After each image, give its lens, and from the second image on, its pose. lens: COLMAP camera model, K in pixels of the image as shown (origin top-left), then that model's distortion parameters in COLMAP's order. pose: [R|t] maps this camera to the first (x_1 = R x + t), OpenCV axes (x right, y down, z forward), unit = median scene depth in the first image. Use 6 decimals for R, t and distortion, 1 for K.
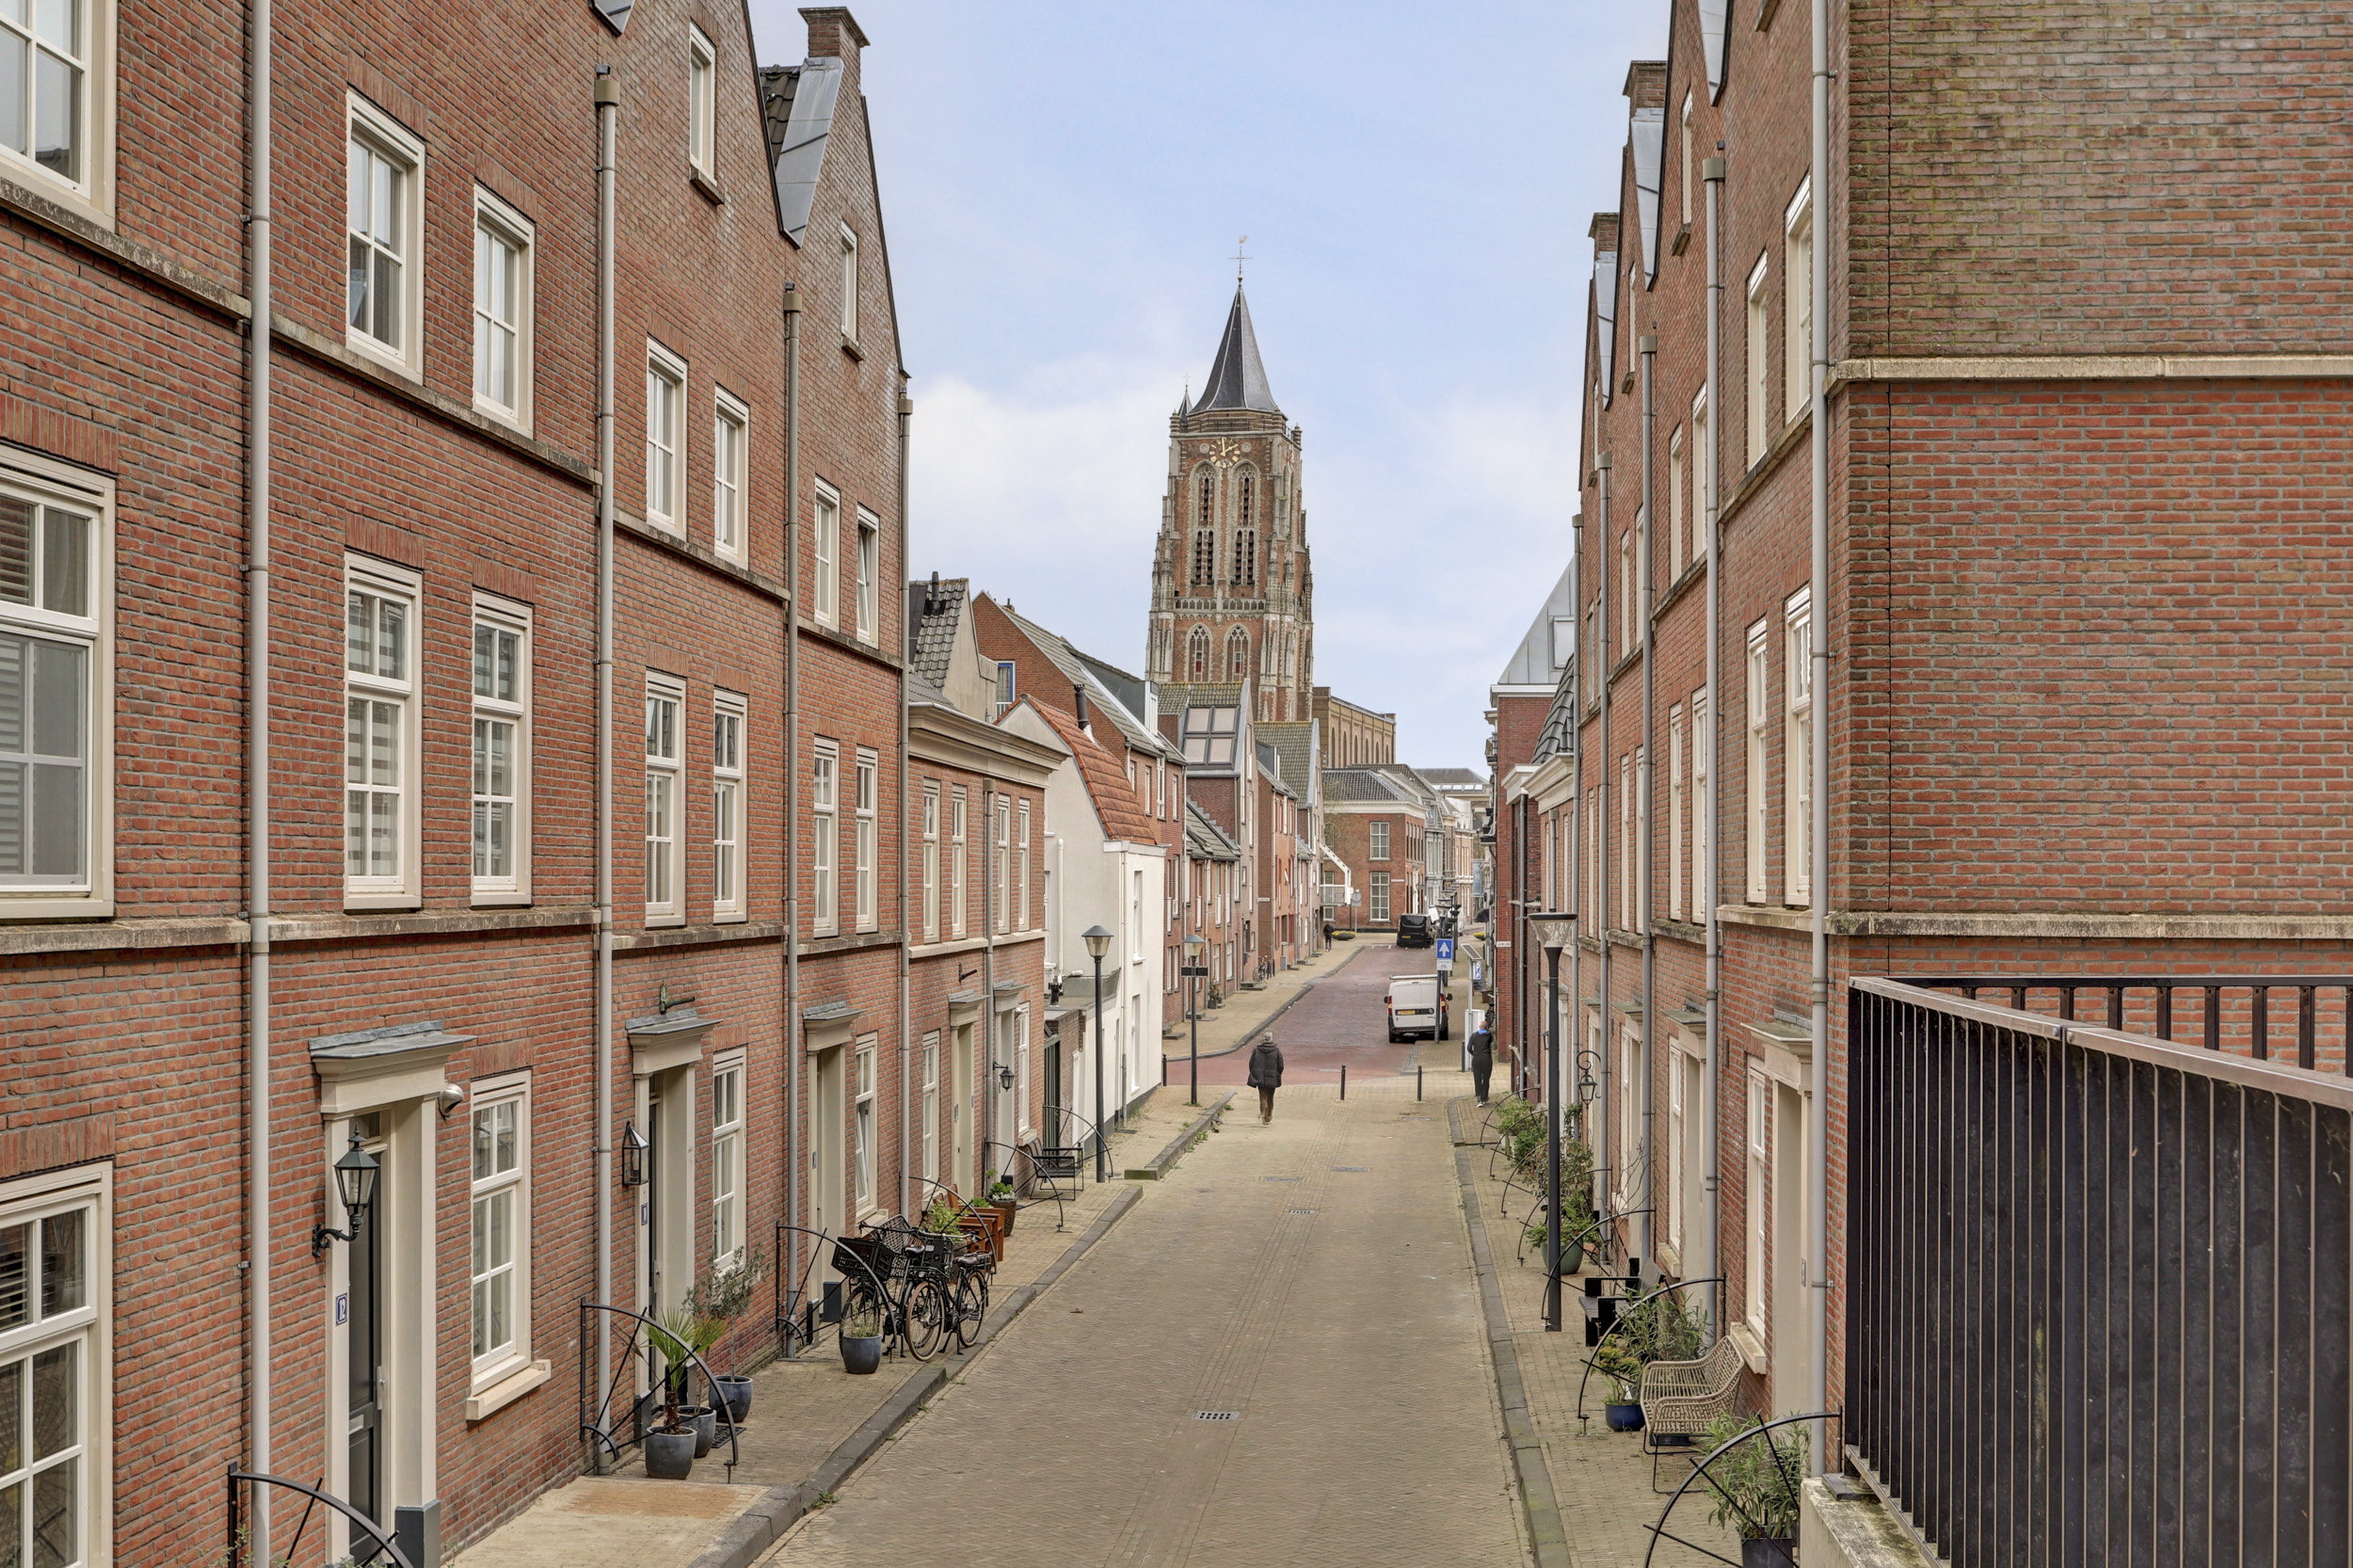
lens RADIAL K [[2761.9, 0, 1176.9], [0, 2761.9, 794.0], [0, 0, 1]] dist [-0.003632, 0.000000]
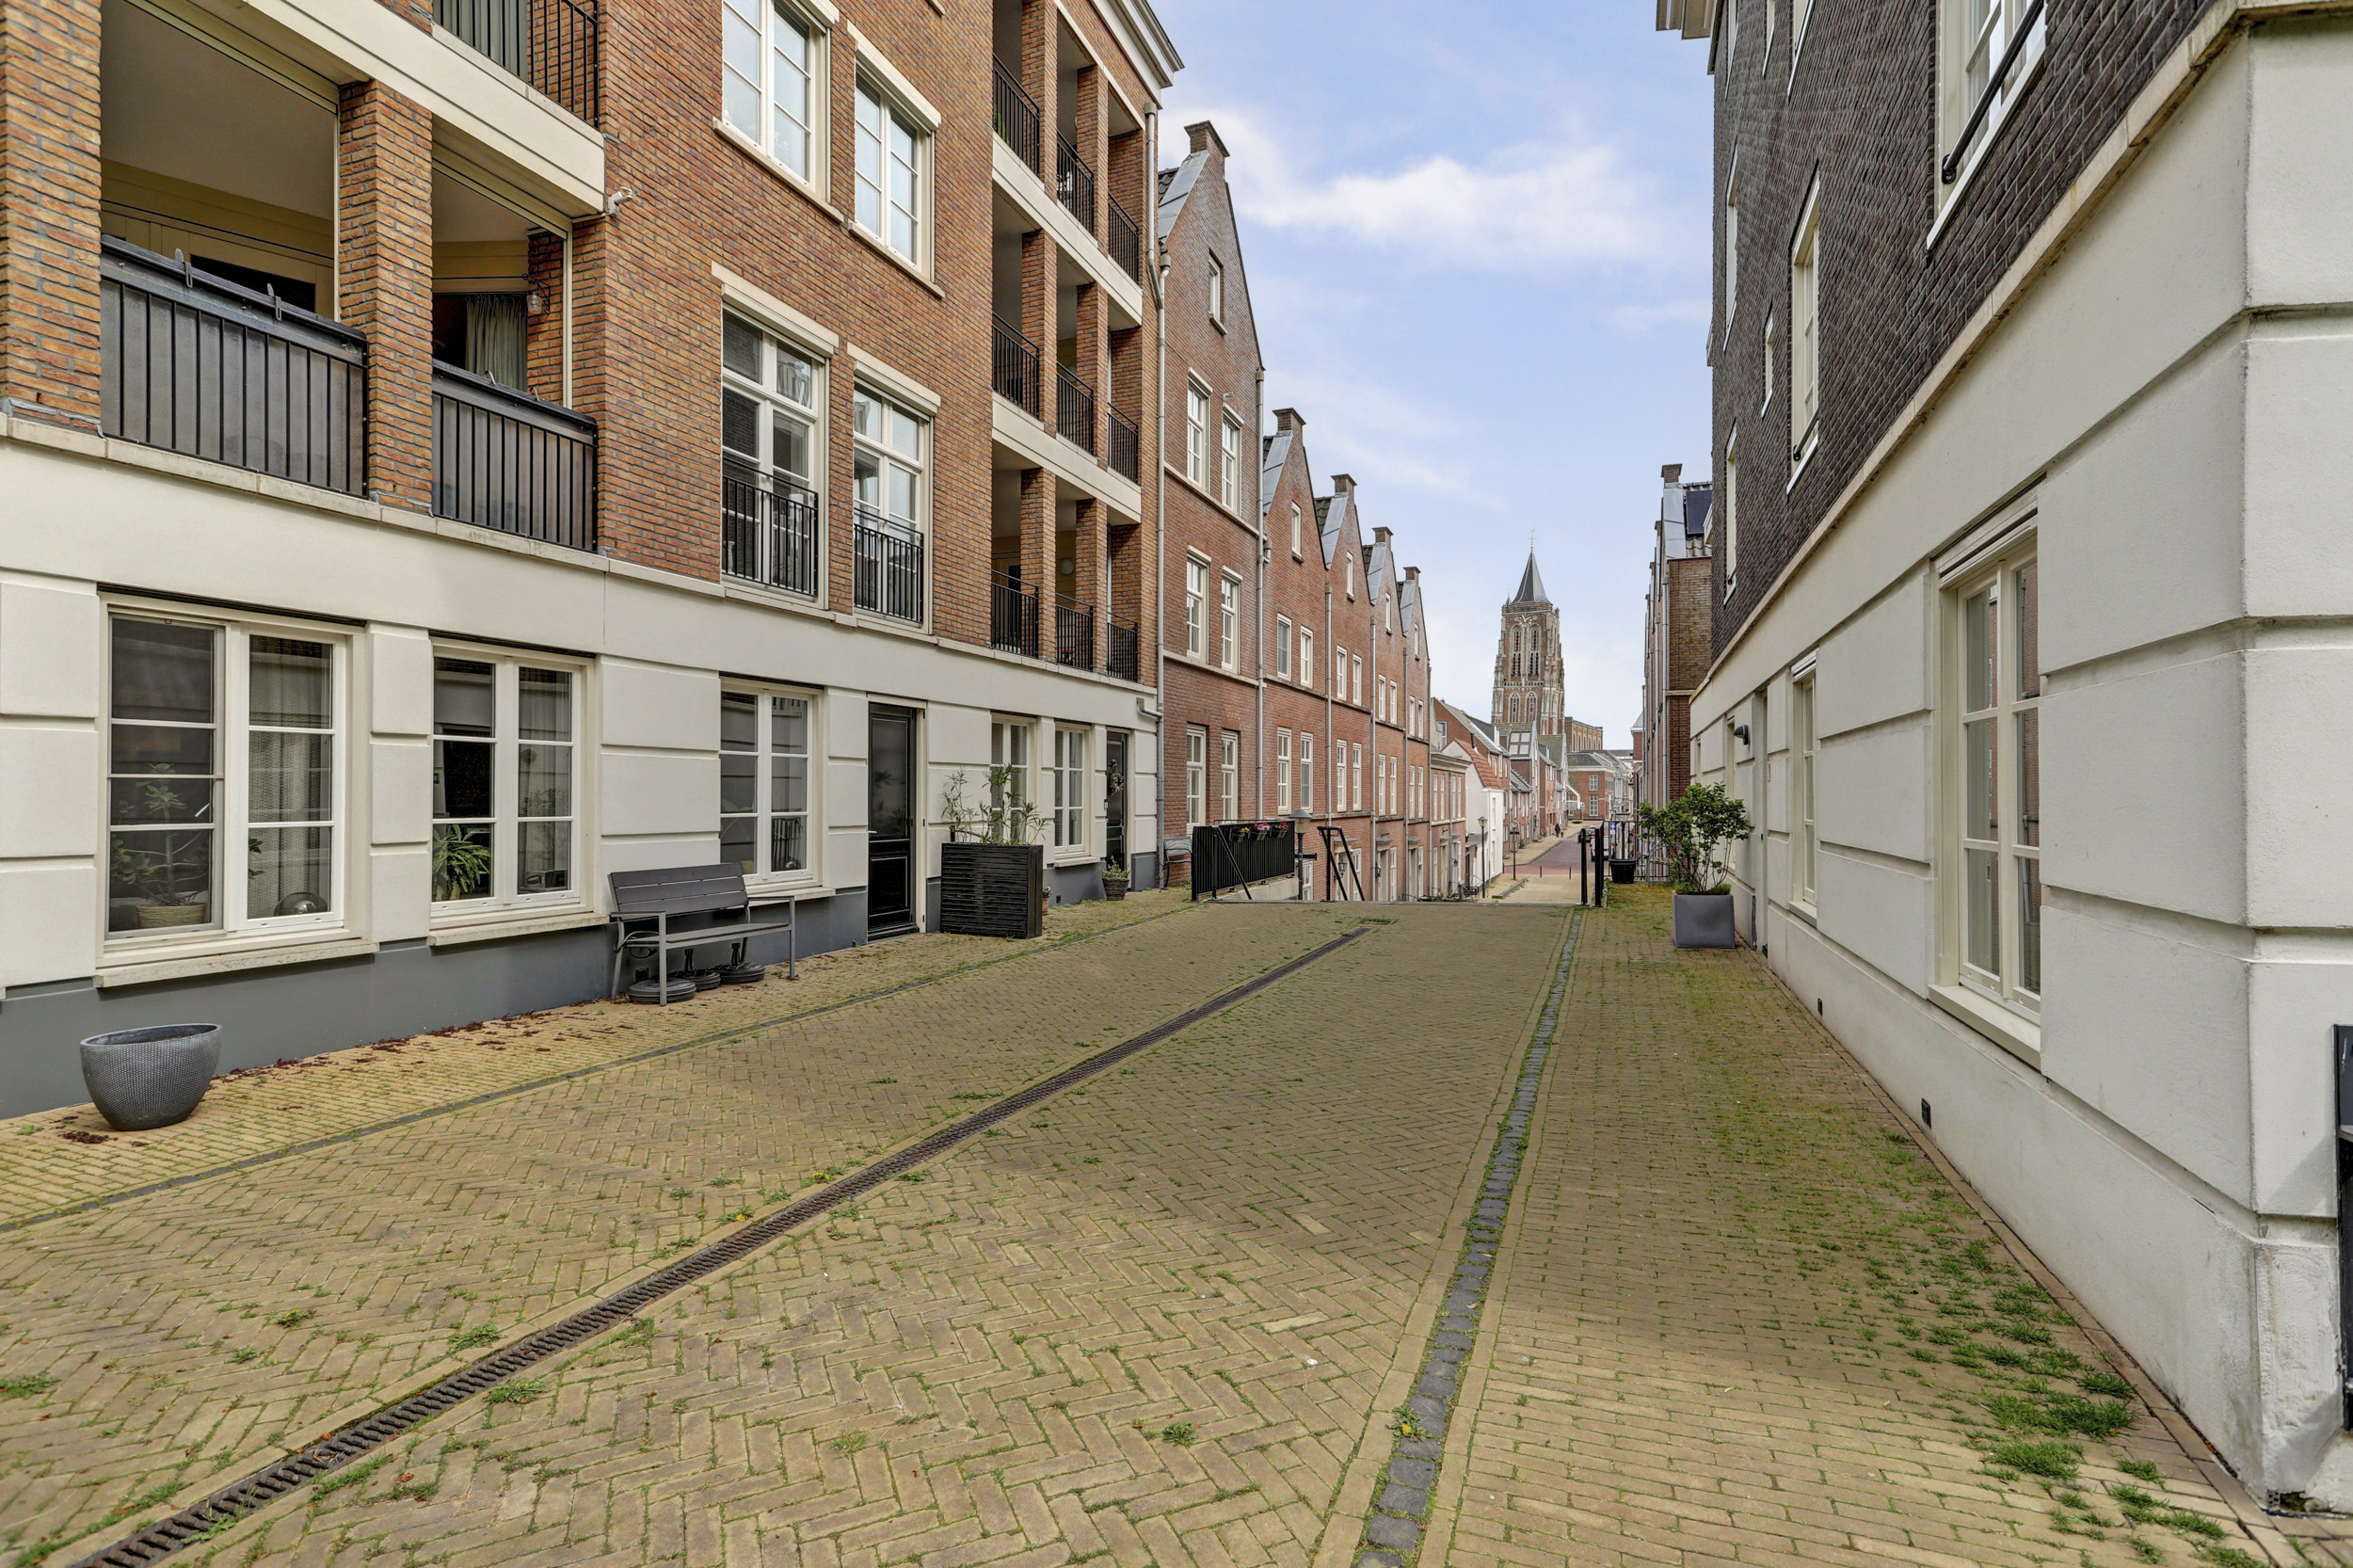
lens RADIAL K [[1130.4, 0, 1177.4], [0, 1130.4, 777.0], [0, 0, 1]] dist [-0.001516, -0.000258]
pose [[0.960513, -0.003904, -0.278207, -0.001719], [0.007444, 0.999904, 0.011668, -0.005055], [0.278135, -0.013278, 0.960450, -0.113430]]
